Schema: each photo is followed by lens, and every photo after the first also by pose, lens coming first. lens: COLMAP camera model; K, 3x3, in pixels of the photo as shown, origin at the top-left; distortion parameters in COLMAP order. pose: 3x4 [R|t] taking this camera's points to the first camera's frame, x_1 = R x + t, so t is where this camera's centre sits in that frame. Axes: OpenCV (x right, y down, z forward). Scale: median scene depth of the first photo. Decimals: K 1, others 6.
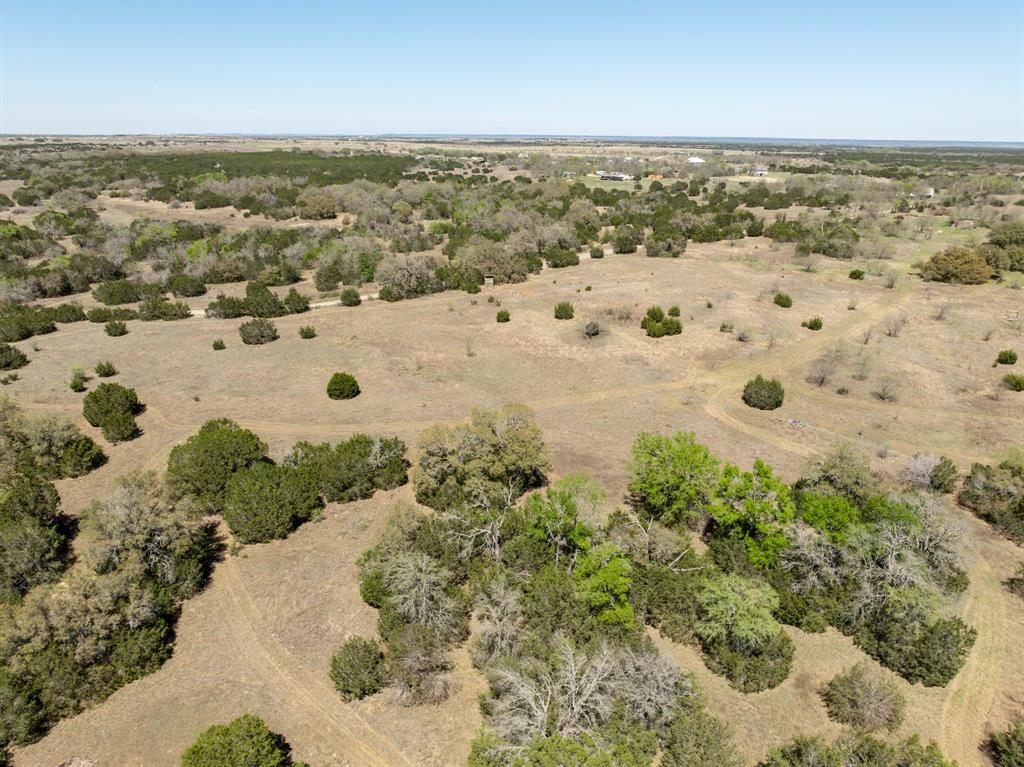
lens RADIAL K [[718.6, 0, 510.8], [0, 718.6, 381.9], [0, 0, 1]] dist [-0.040201, 0.021834]
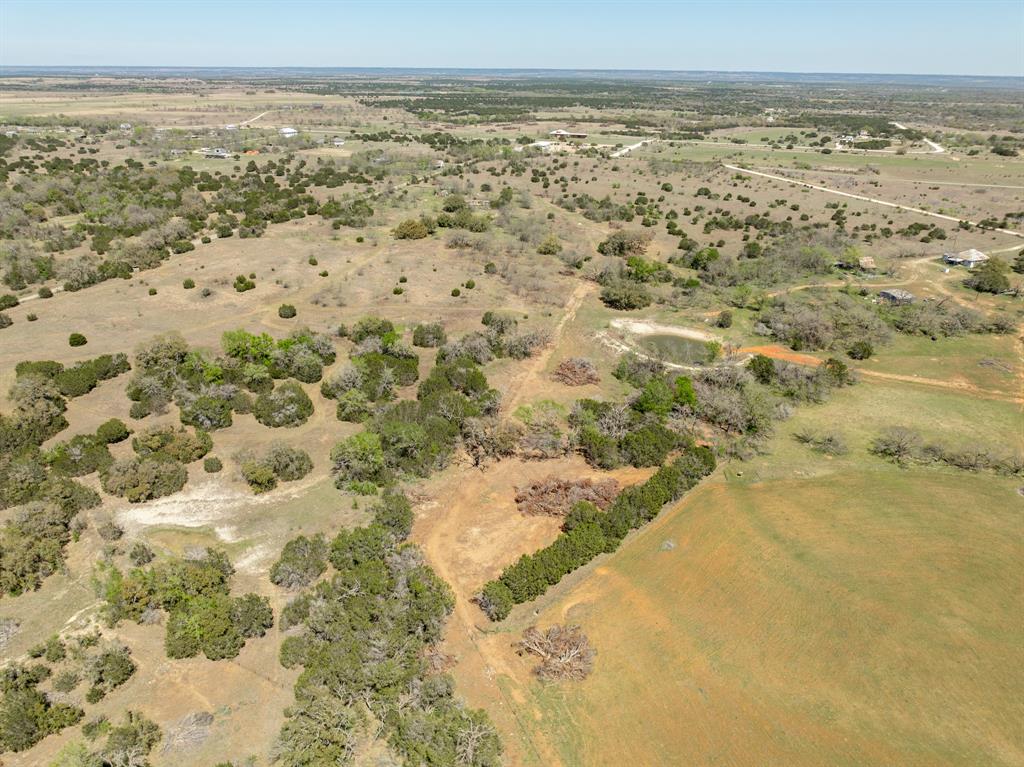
lens RADIAL K [[718.6, 0, 513.2], [0, 718.6, 382.5], [0, 0, 1]] dist [-0.040201, 0.021834]
pose [[0.879574, -0.192066, 0.435270, -0.028490], [0.152816, 0.980465, 0.123834, 0.037184], [-0.450551, -0.042405, 0.891743, -0.775084]]
